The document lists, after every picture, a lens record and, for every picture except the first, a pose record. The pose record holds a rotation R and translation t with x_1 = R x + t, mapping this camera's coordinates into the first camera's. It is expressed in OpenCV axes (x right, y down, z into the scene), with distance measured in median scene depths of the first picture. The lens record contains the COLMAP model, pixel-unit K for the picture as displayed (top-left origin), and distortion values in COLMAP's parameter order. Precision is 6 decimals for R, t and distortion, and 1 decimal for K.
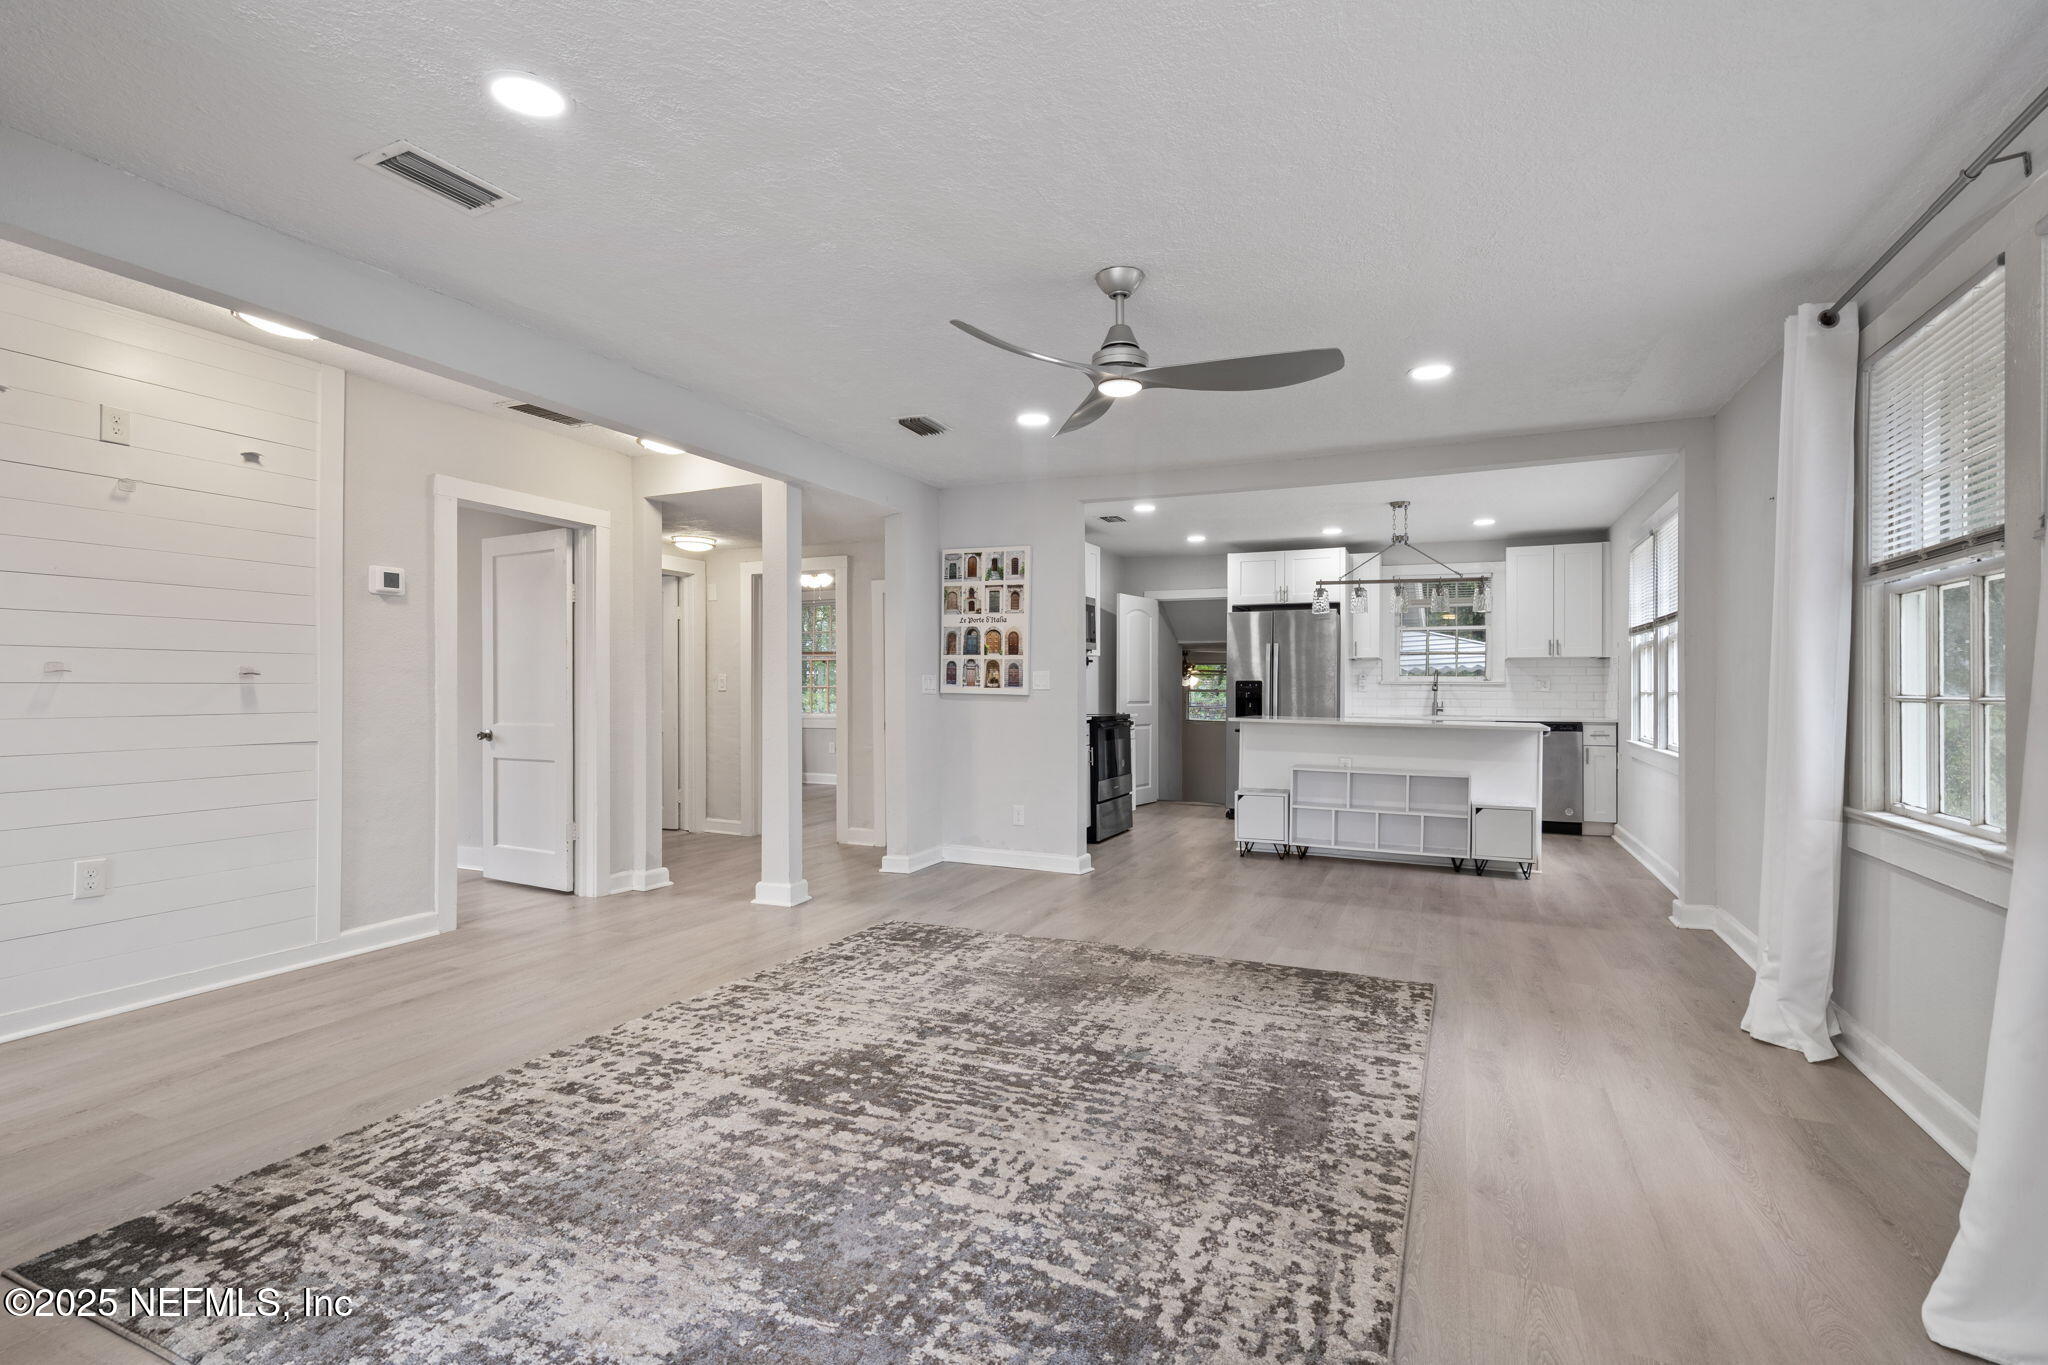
lens RADIAL K [[955.7, 0, 1029.7], [0, 955.7, 692.1], [0, 0, 1]] dist [-0.003027, 0.001112]
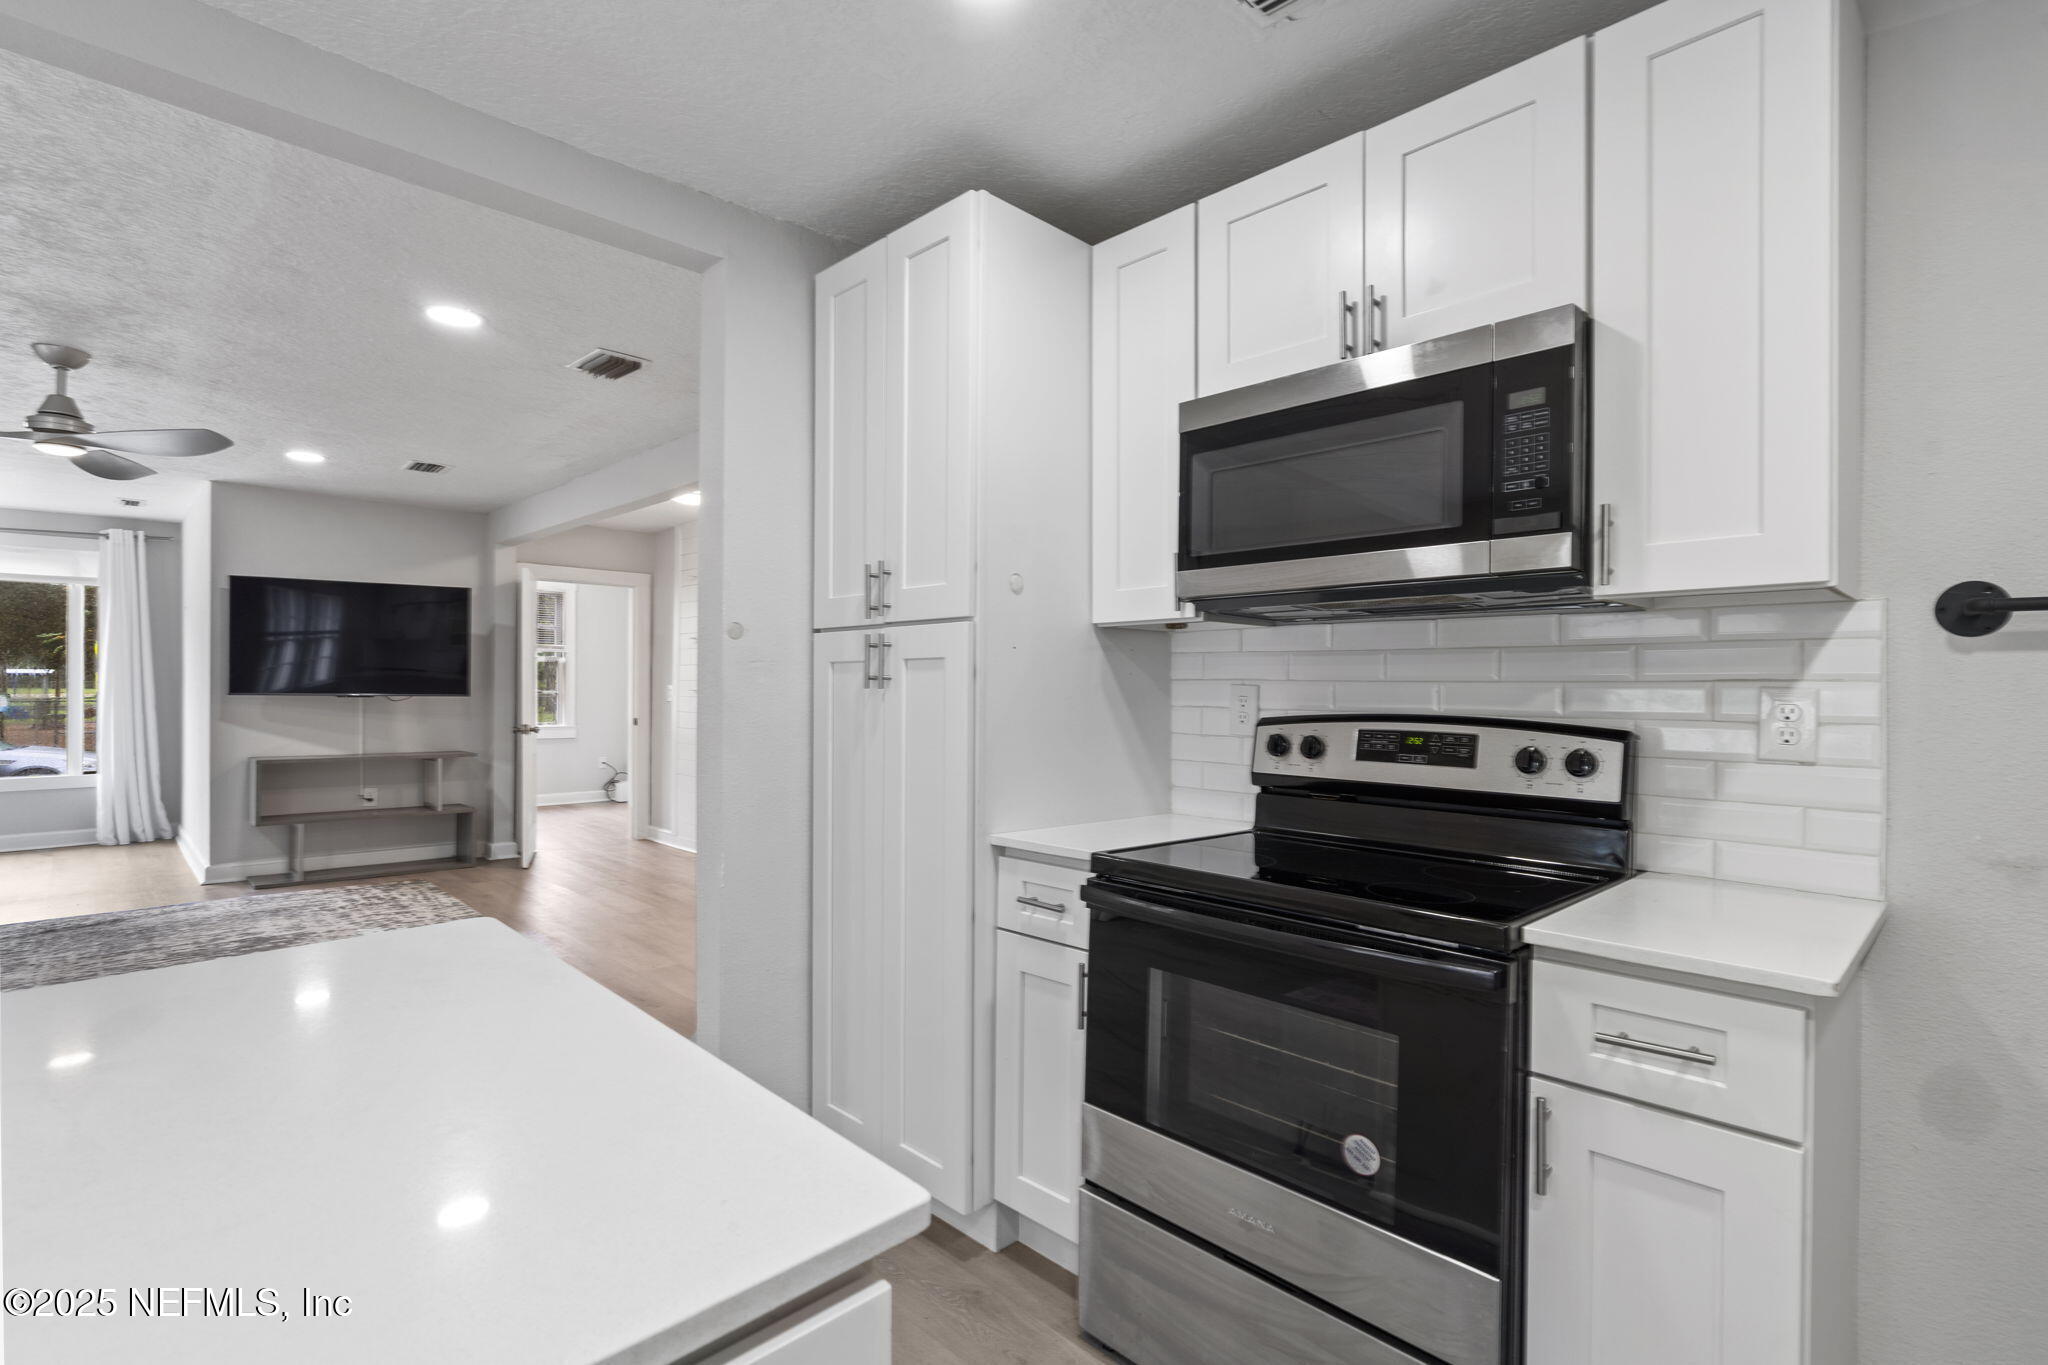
lens RADIAL K [[955.7, 0, 1029.7], [0, 955.7, 692.1], [0, 0, 1]] dist [-0.003027, 0.001112]
pose [[-0.357879, 0.000320, -0.933768, 0.678722], [-0.013247, 0.999898, 0.005420, -0.041787], [0.933674, 0.014310, -0.357839, 2.264154]]
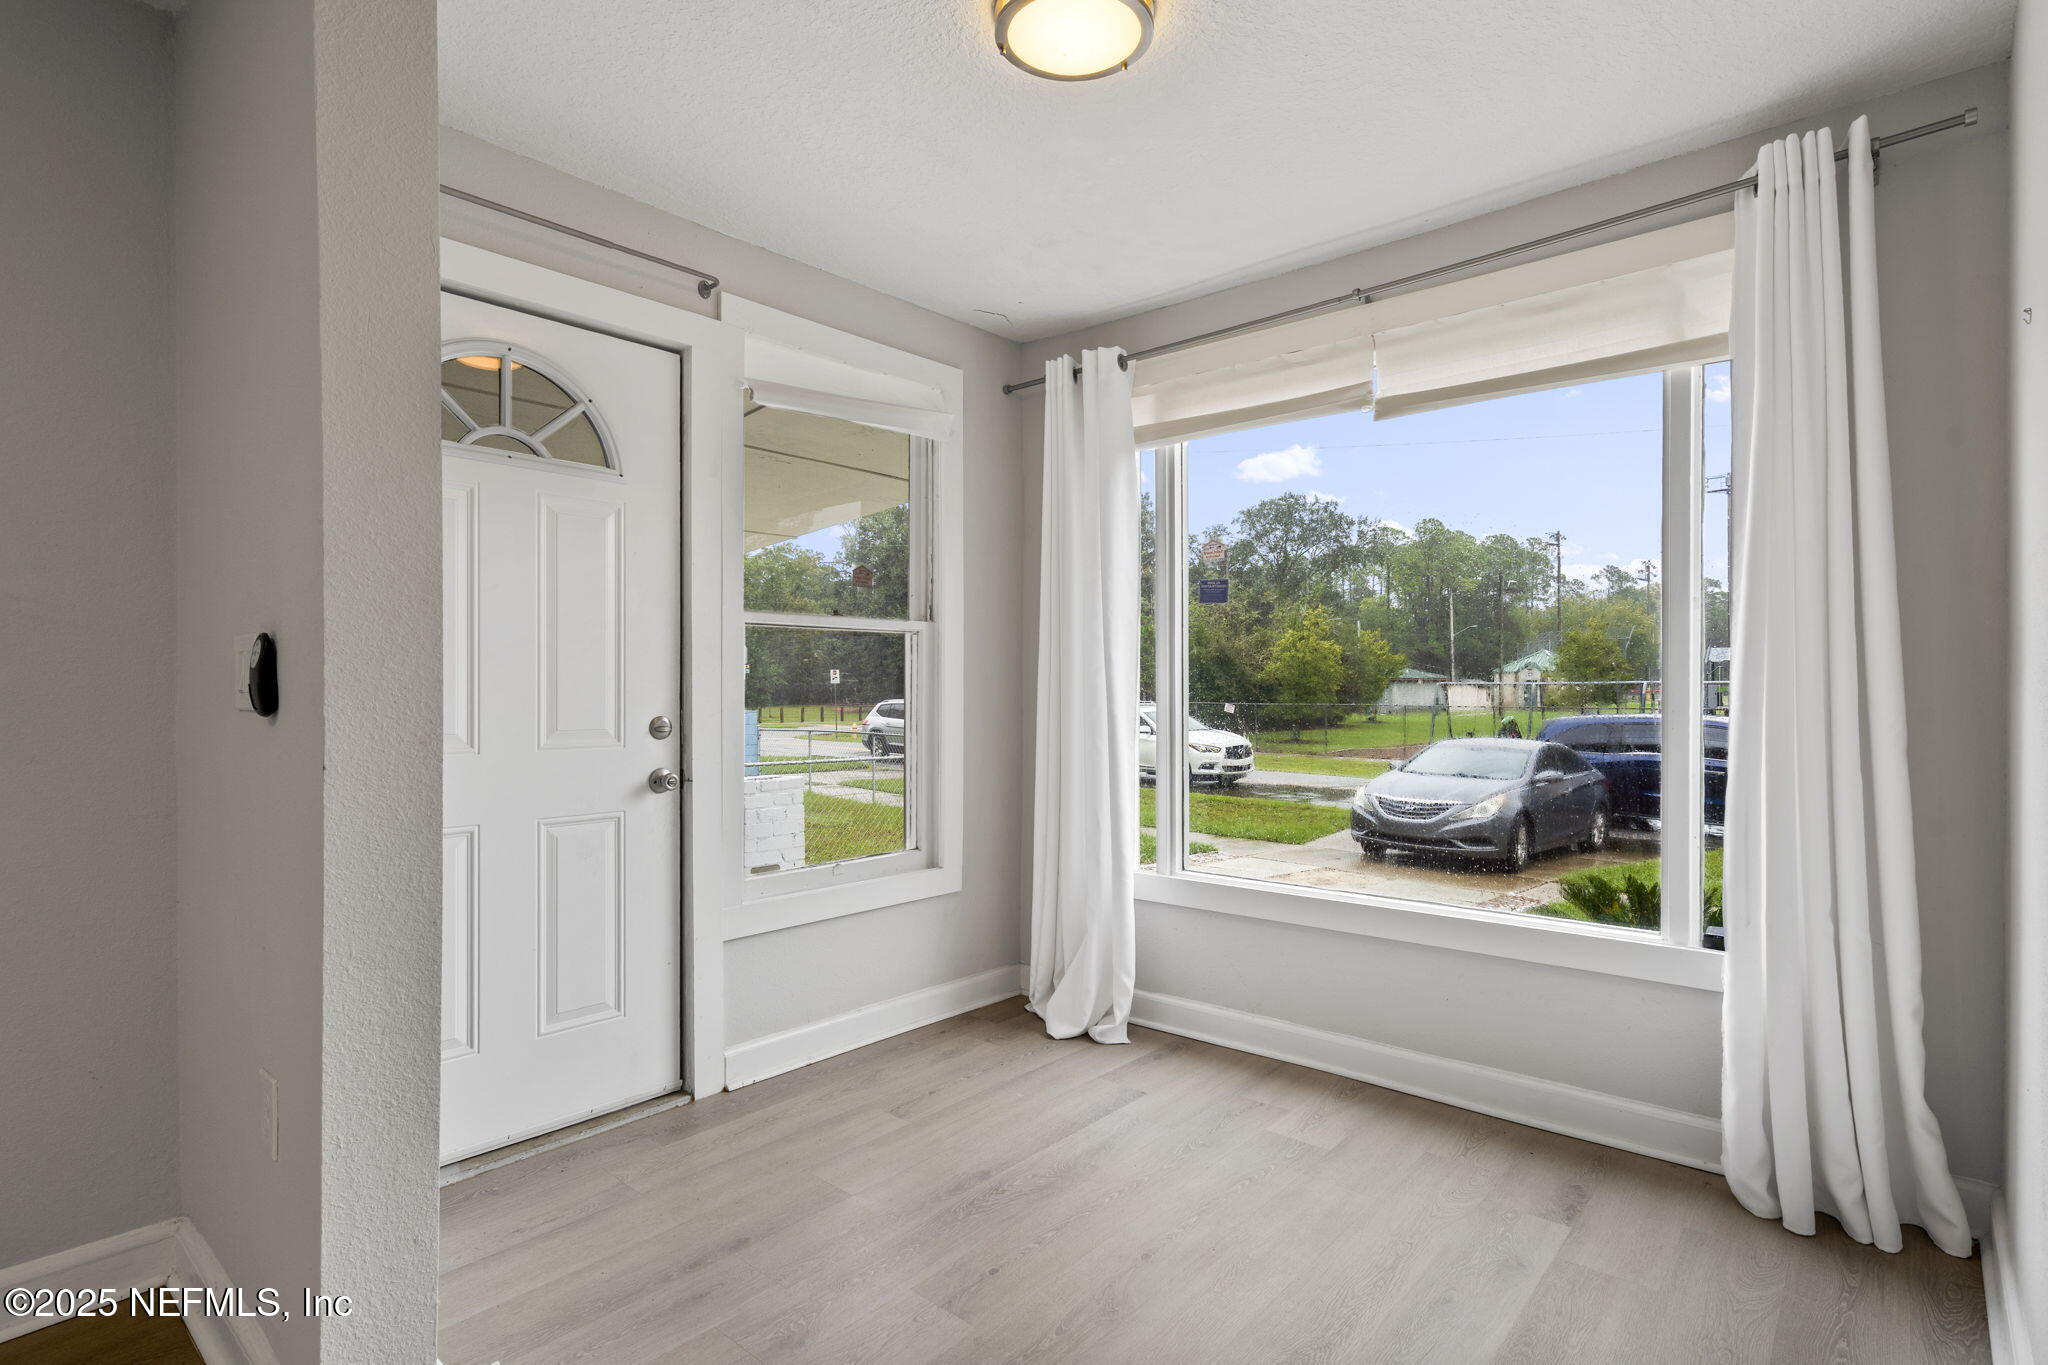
lens RADIAL K [[1020.4, 0, 1028.3], [0, 1020.4, 690.1], [0, 0, 1]] dist [0.000575, 0.000772]
pose [[-0.958034, -0.004832, 0.286612, -0.320454], [-0.002855, 0.999969, 0.007316, -0.009961], [-0.286639, 0.006190, -0.958019, 0.344889]]
